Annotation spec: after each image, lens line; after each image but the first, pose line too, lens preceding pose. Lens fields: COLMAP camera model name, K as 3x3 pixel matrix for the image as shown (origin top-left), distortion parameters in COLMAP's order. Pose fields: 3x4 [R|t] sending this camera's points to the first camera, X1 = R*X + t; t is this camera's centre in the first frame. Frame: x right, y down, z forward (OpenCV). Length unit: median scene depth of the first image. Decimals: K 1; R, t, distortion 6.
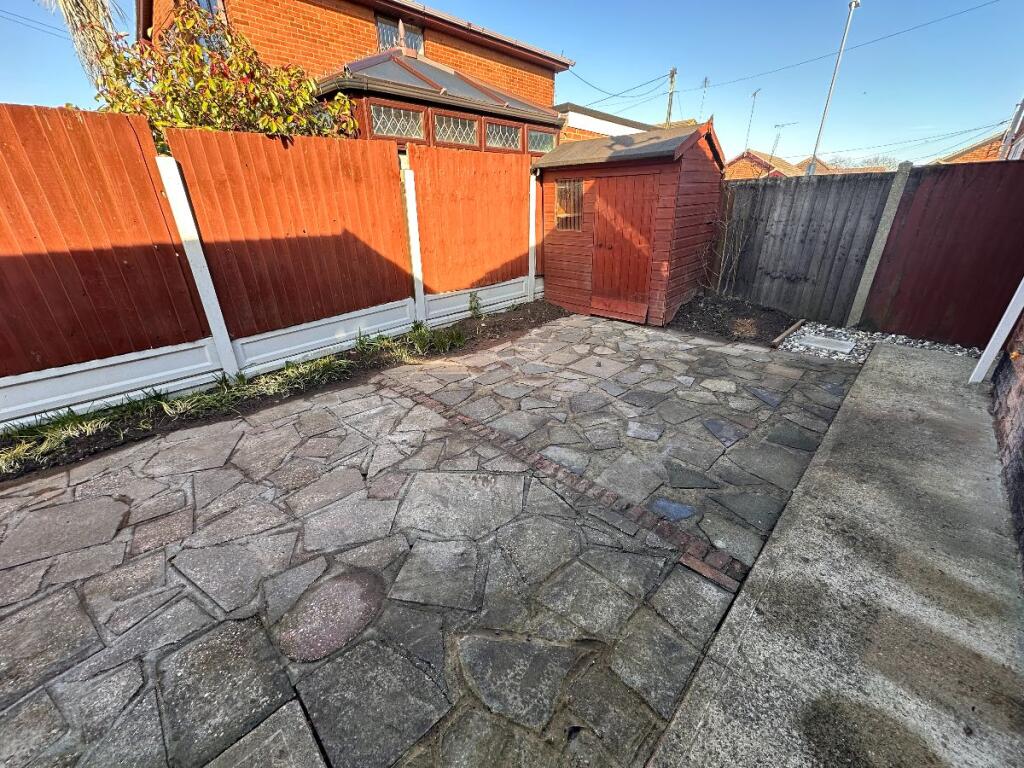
lens RADIAL K [[407.0, 0, 505.4], [0, 407.0, 386.2], [0, 0, 1]] dist [0.002900, 0.000018]
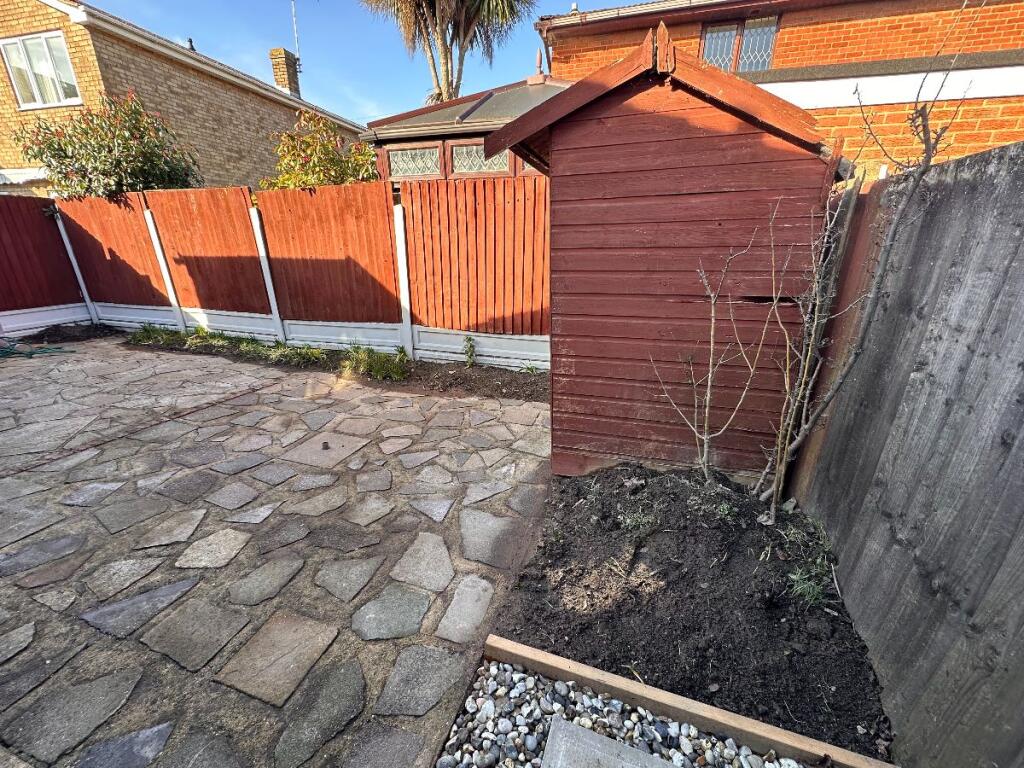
lens RADIAL K [[407.0, 0, 507.9], [0, 407.0, 383.1], [0, 0, 1]] dist [0.002900, 0.000018]
pose [[0.438316, 0.316260, -0.841344, 1.032075], [-0.378592, 0.913927, 0.146308, -0.421008], [0.815198, 0.254397, 0.520322, 0.903963]]
